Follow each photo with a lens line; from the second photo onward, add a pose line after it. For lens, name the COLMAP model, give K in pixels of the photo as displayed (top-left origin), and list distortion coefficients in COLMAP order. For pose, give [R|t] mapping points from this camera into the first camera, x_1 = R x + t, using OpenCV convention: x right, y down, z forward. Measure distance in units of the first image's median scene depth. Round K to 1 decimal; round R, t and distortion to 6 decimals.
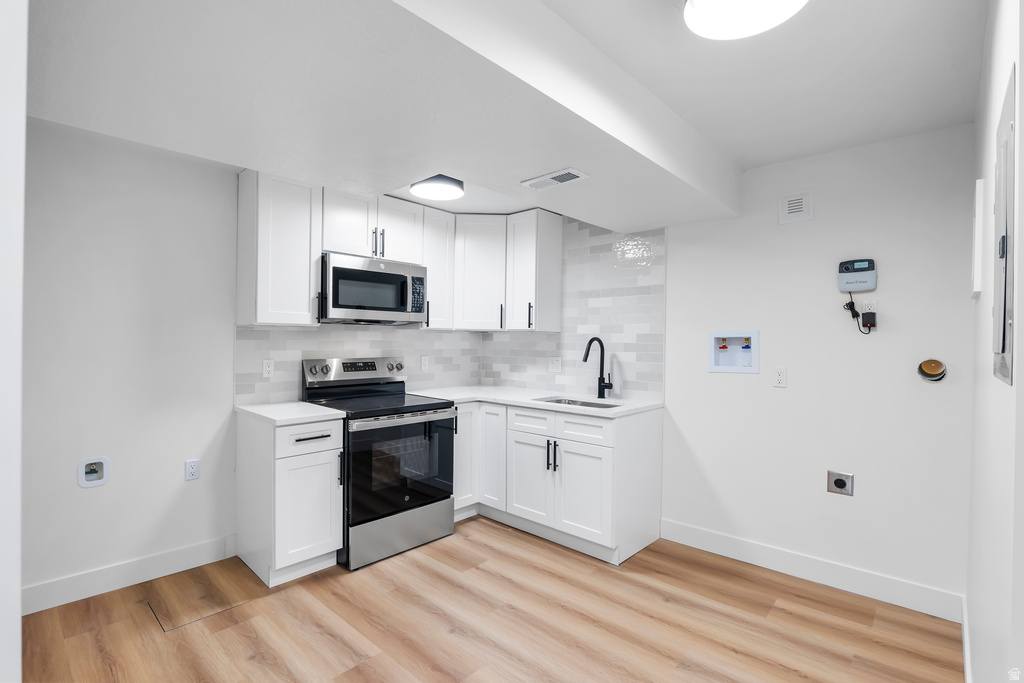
lens RADIAL K [[476.0, 0, 519.9], [0, 476.0, 338.7], [0, 0, 1]] dist [-0.018427, 0.002161]
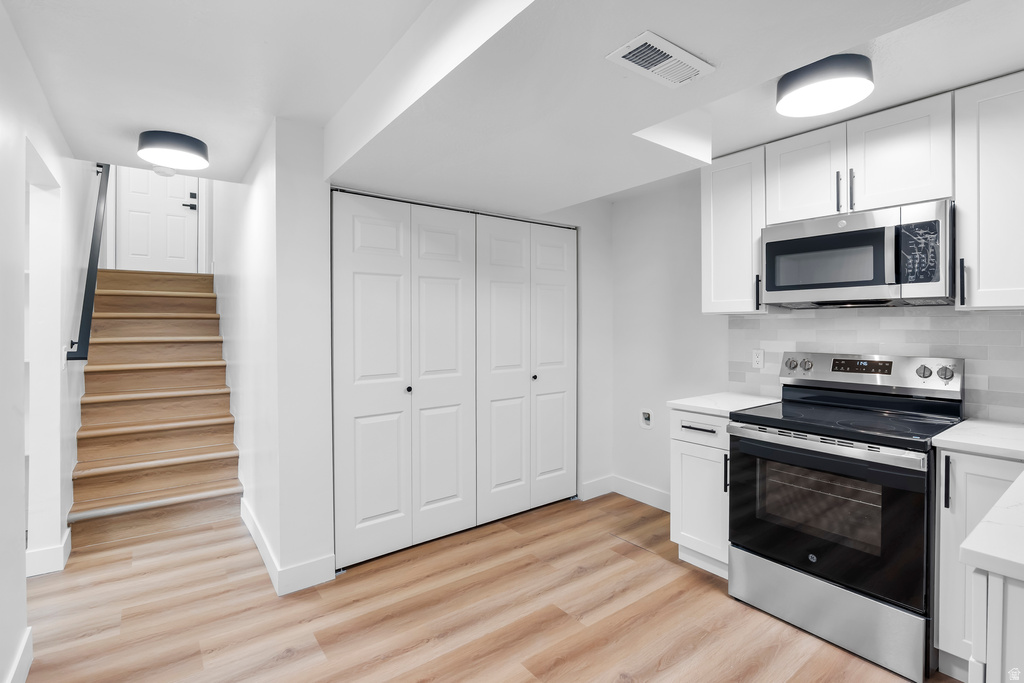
lens RADIAL K [[476.0, 0, 497.9], [0, 476.0, 324.2], [0, 0, 1]] dist [-0.018427, 0.002161]
pose [[-0.206900, -0.013005, -0.978276, 0.542025], [-0.000619, 0.999913, -0.013162, 0.005755], [0.978362, -0.002118, -0.206890, 0.713280]]
